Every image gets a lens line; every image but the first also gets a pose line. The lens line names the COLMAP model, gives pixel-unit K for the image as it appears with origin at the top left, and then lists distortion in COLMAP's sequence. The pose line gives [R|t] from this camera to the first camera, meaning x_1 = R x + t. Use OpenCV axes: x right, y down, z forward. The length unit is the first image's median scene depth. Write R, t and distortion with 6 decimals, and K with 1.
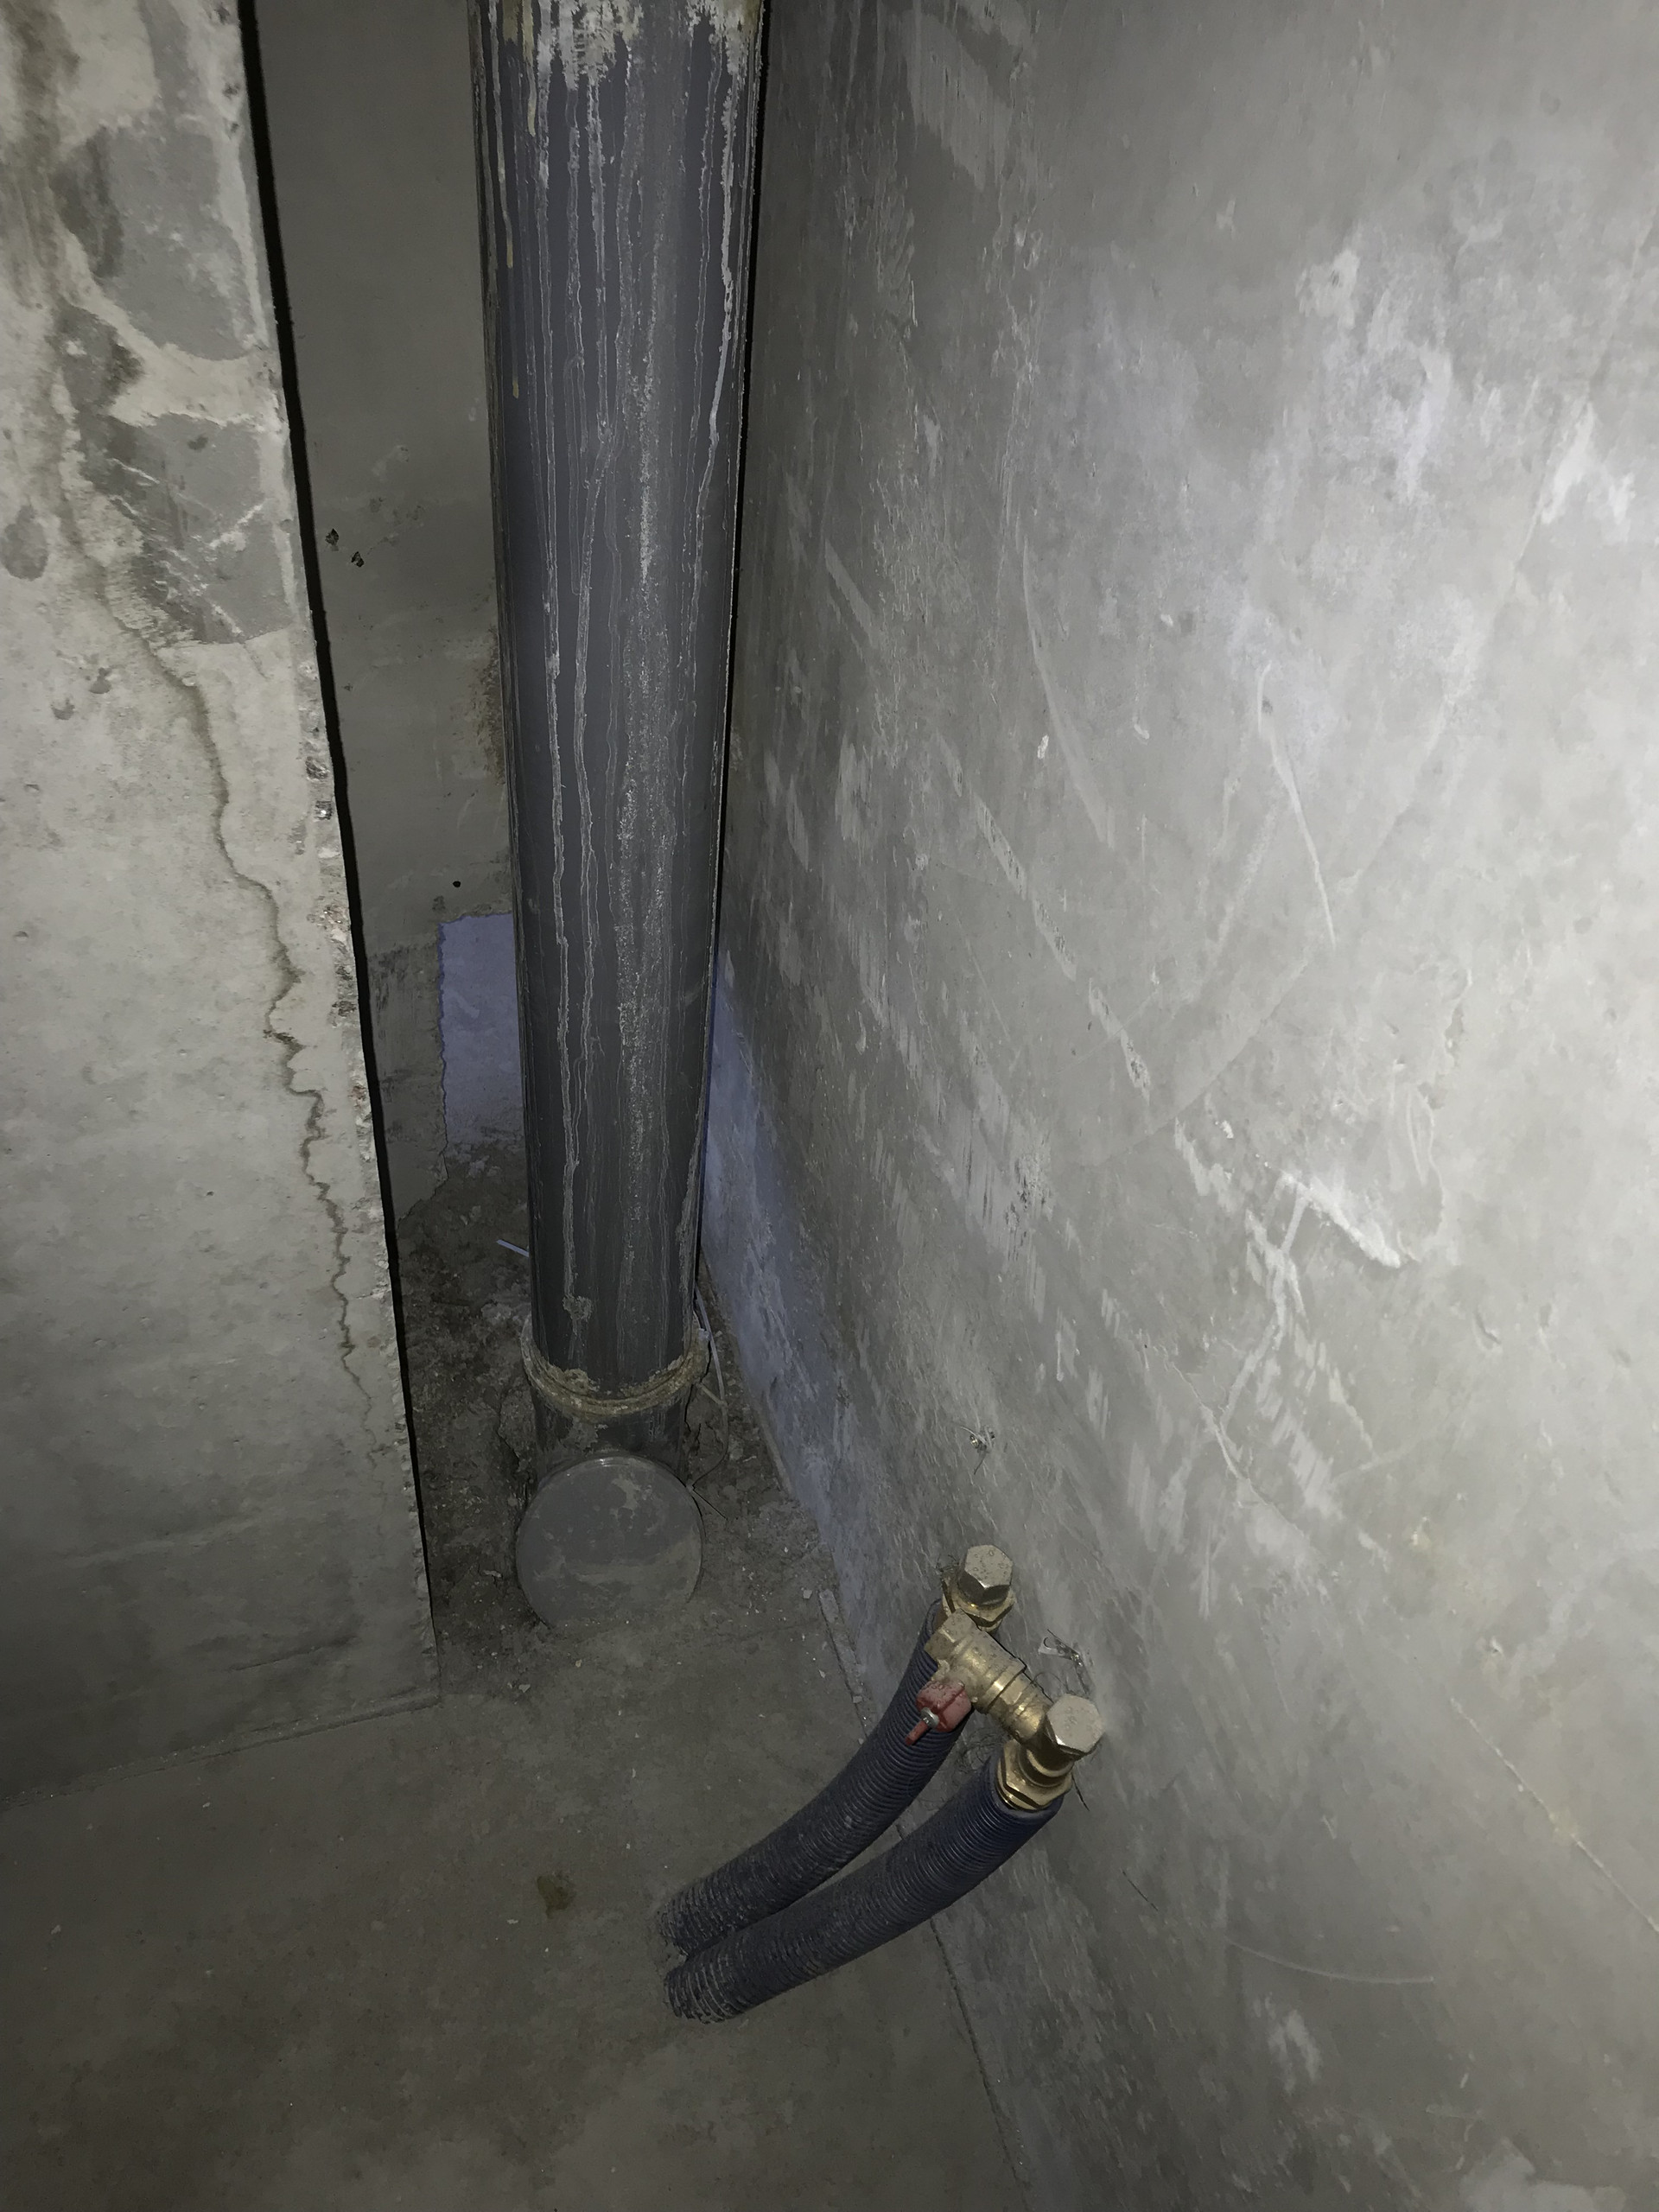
lens RADIAL K [[1845.5, 0, 830.3], [0, 1845.5, 1102.9], [0, 0, 1]] dist [0.043434, -0.037998]
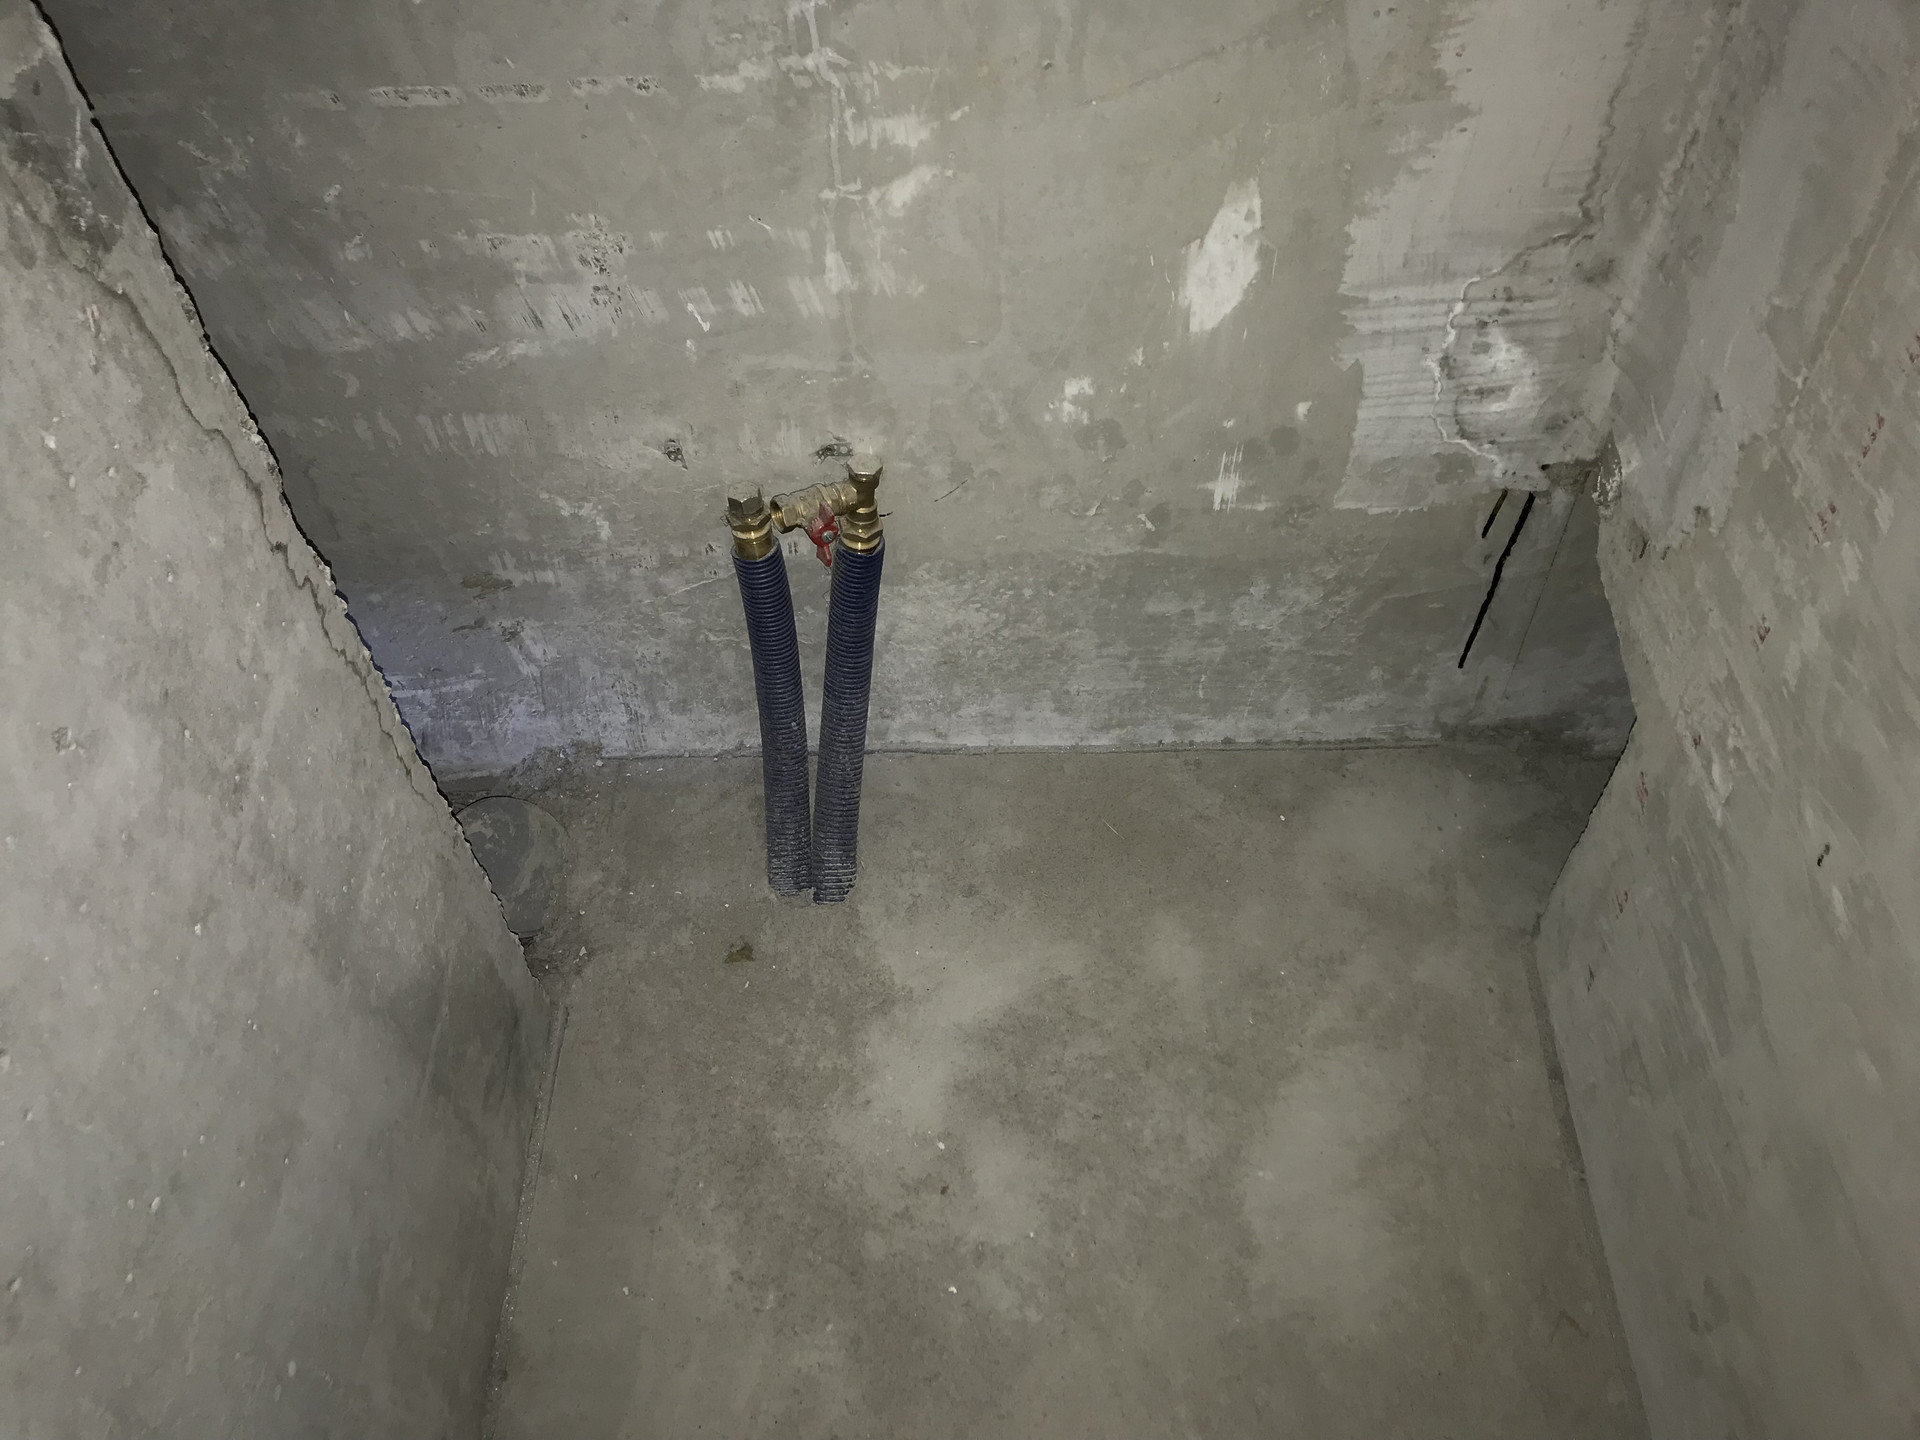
lens RADIAL K [[1601.9, 0, 956.1], [0, 1601.9, 721.3], [0, 0, 1]] dist [0.043434, -0.037998]
pose [[0.295514, -0.801639, 0.519660, -0.623089], [0.721204, 0.543932, 0.428955, -0.082434], [-0.626527, 0.248019, 0.738885, -0.057226]]
